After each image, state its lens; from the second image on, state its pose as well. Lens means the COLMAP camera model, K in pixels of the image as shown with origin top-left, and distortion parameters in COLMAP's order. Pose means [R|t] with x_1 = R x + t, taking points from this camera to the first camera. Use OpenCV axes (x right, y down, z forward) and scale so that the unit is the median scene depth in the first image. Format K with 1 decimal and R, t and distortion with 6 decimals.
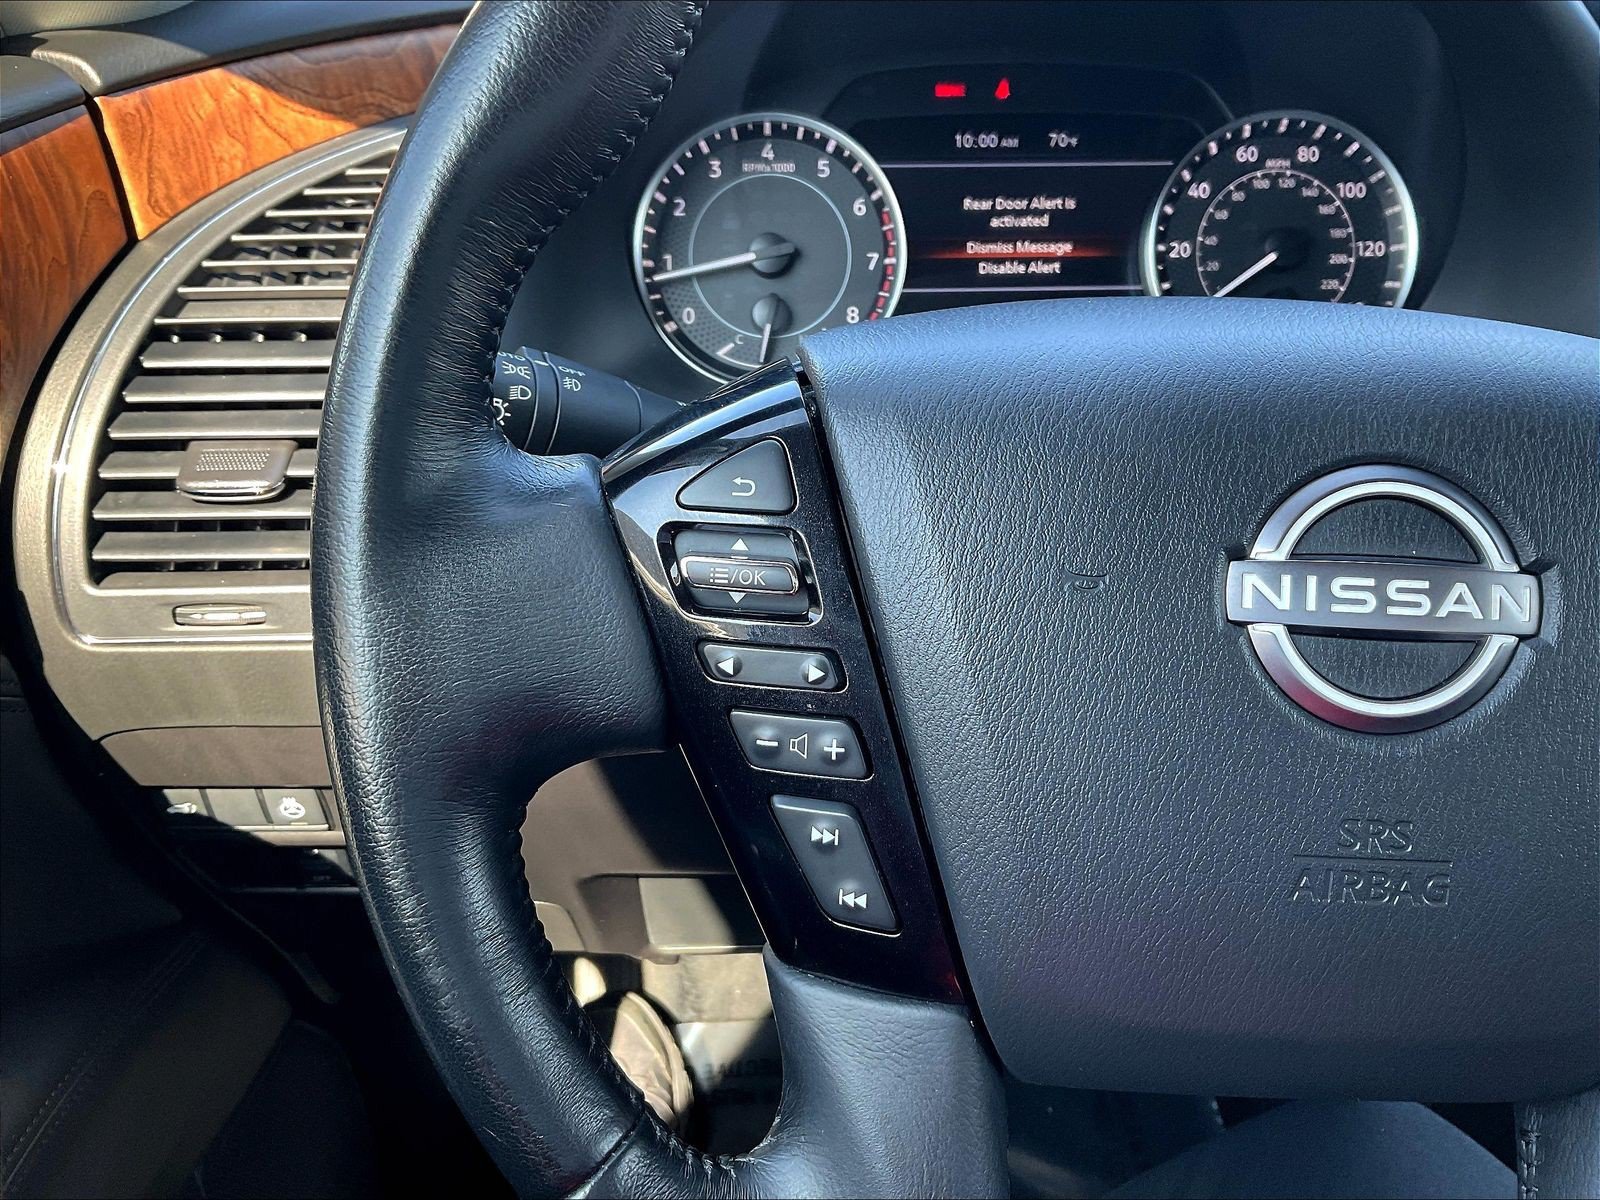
lens RADIAL K [[1360.6, 0, 798.4], [0, 1360.6, 613.0], [0, 0, 1]] dist [0.073319, -0.150156]
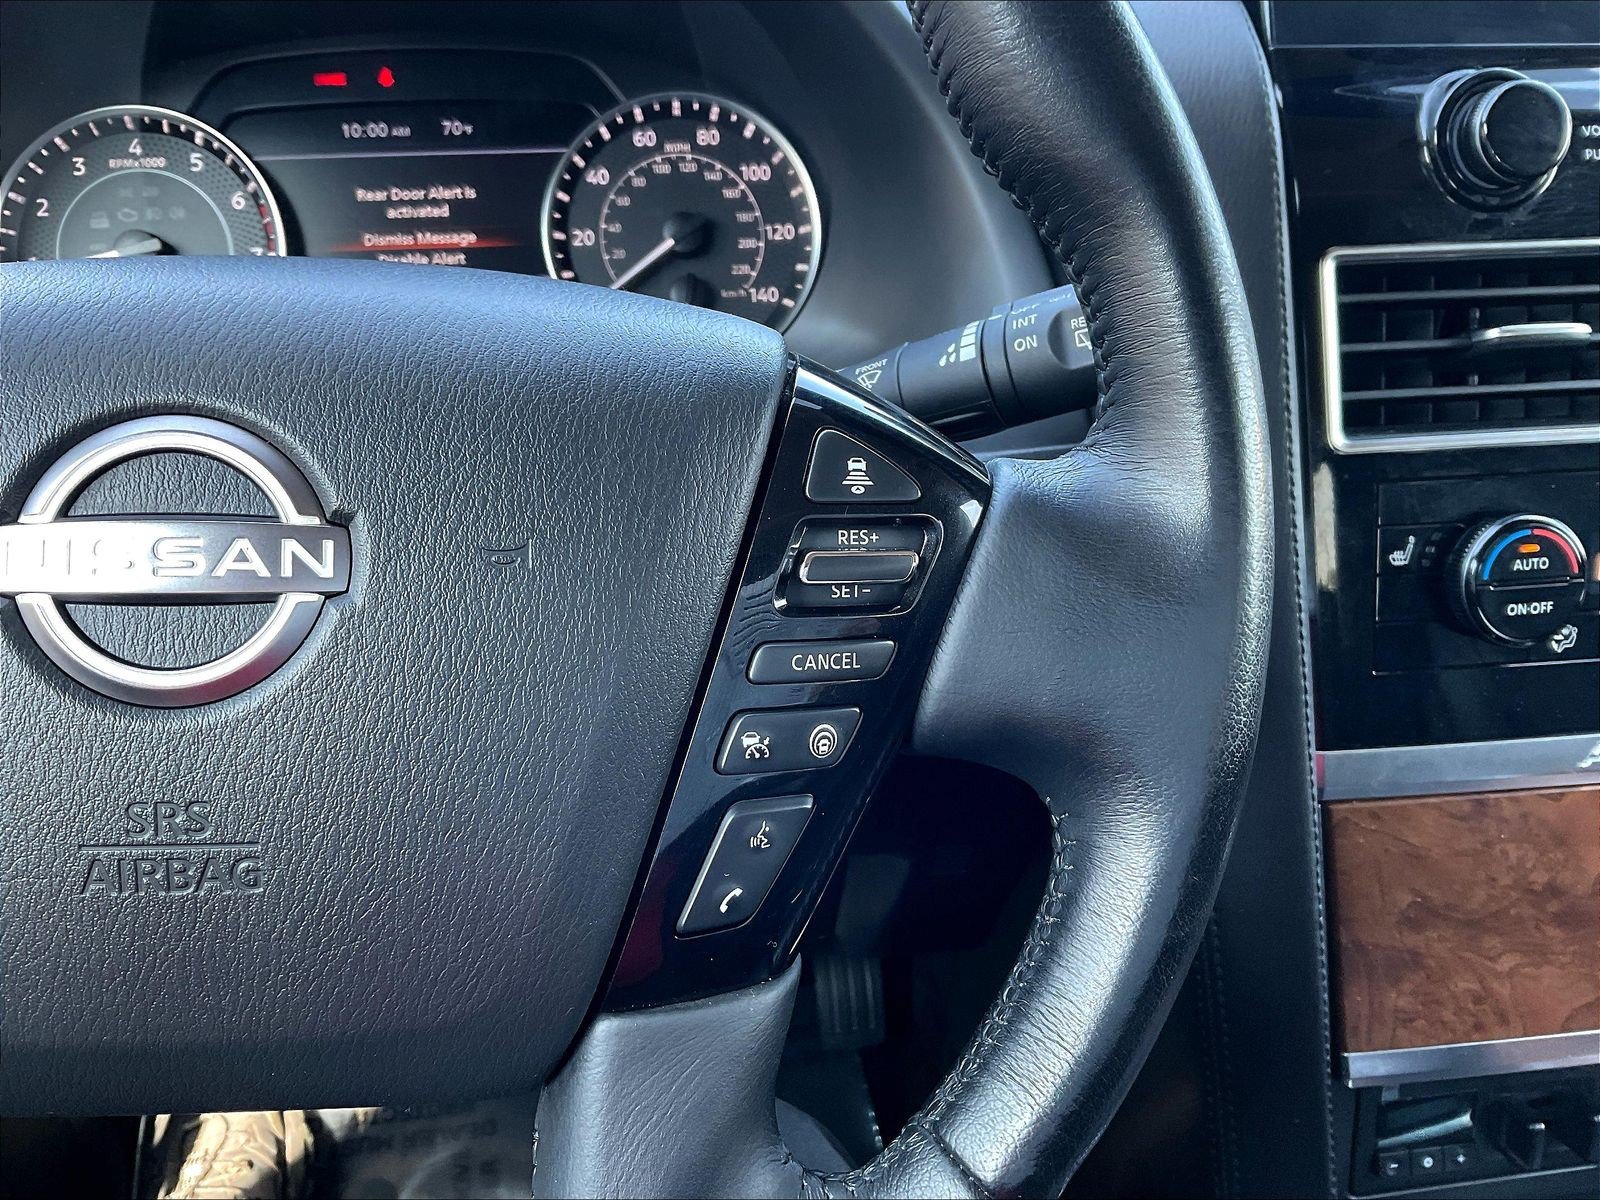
lens RADIAL K [[1360.6, 0, 795.4], [0, 1360.6, 615.5], [0, 0, 1]] dist [0.073319, -0.150156]
pose [[0.995711, -0.051215, 0.077047, 0.343181], [0.052716, 0.998455, -0.017581, 0.028720], [-0.076028, 0.021567, 0.996872, 0.024380]]
